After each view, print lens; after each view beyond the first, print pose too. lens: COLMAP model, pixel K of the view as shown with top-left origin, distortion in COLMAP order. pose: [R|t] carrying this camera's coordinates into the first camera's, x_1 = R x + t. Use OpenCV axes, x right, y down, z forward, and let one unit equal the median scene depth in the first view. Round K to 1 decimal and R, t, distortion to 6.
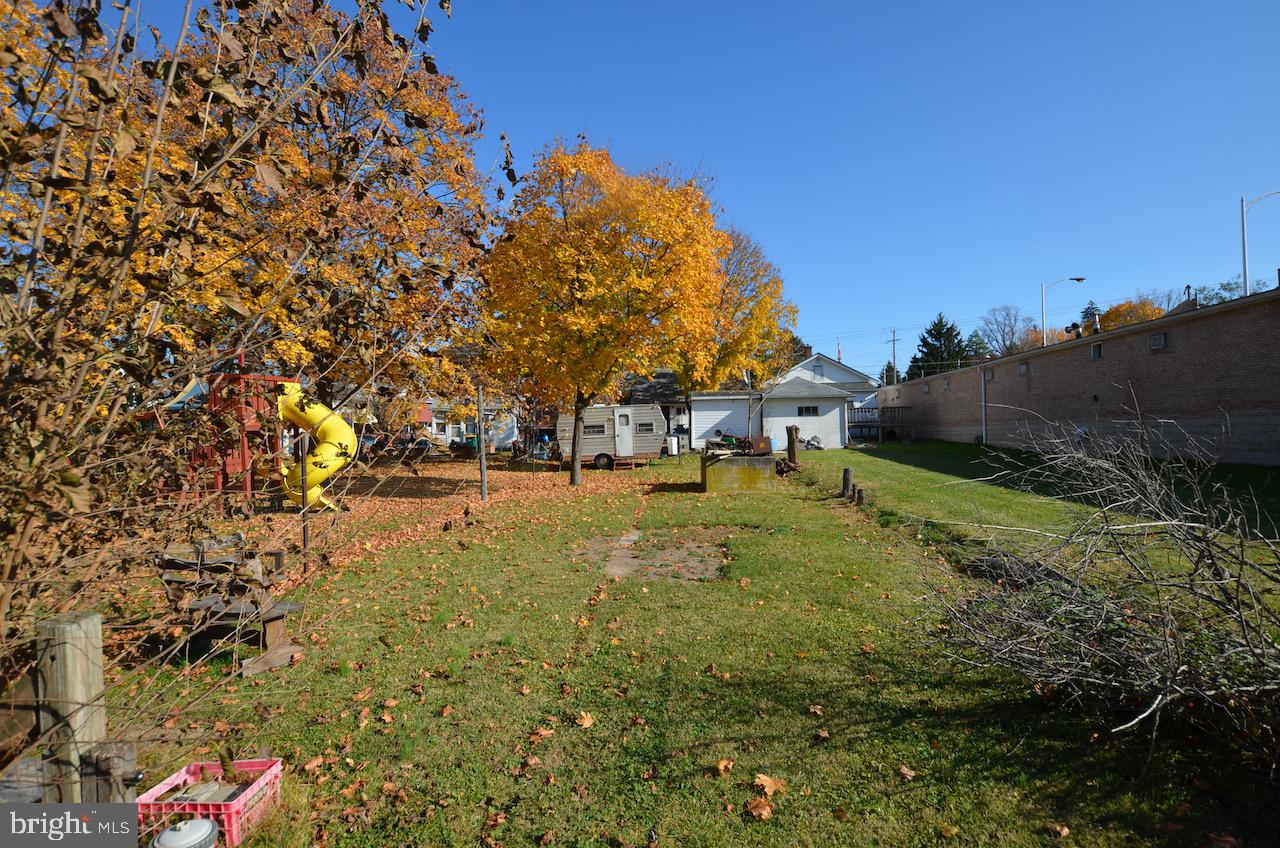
lens RADIAL K [[727.9, 0, 640.0], [0, 727.9, 424.0], [0, 0, 1]] dist [-0.005623, -0.000761]
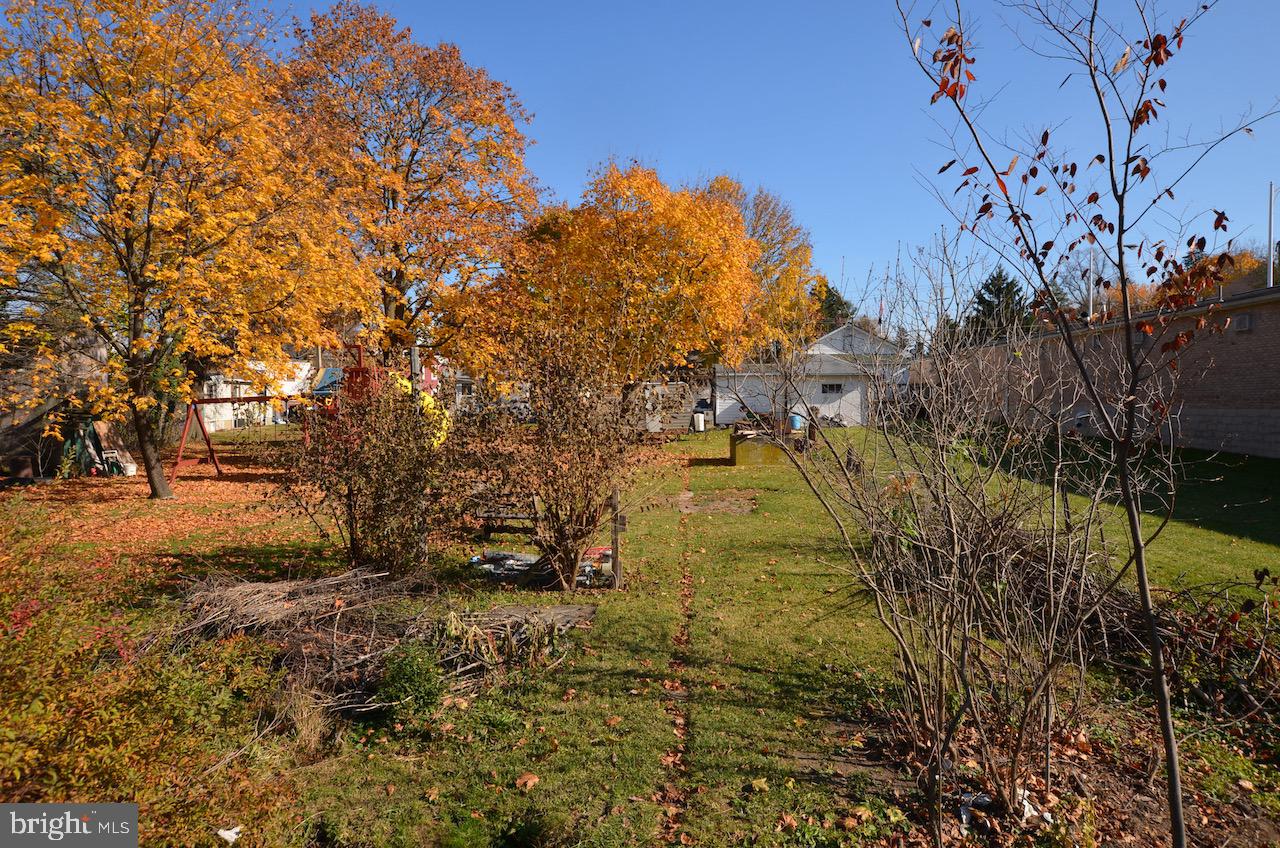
lens RADIAL K [[864.3, 0, 640.0], [0, 864.3, 424.0], [0, 0, 1]] dist [0.006111, 0.001156]
pose [[0.999909, 0.012397, -0.005238, -0.036799], [-0.012166, 0.999040, 0.042085, -0.020216], [0.005755, -0.042018, 0.999100, -0.257792]]
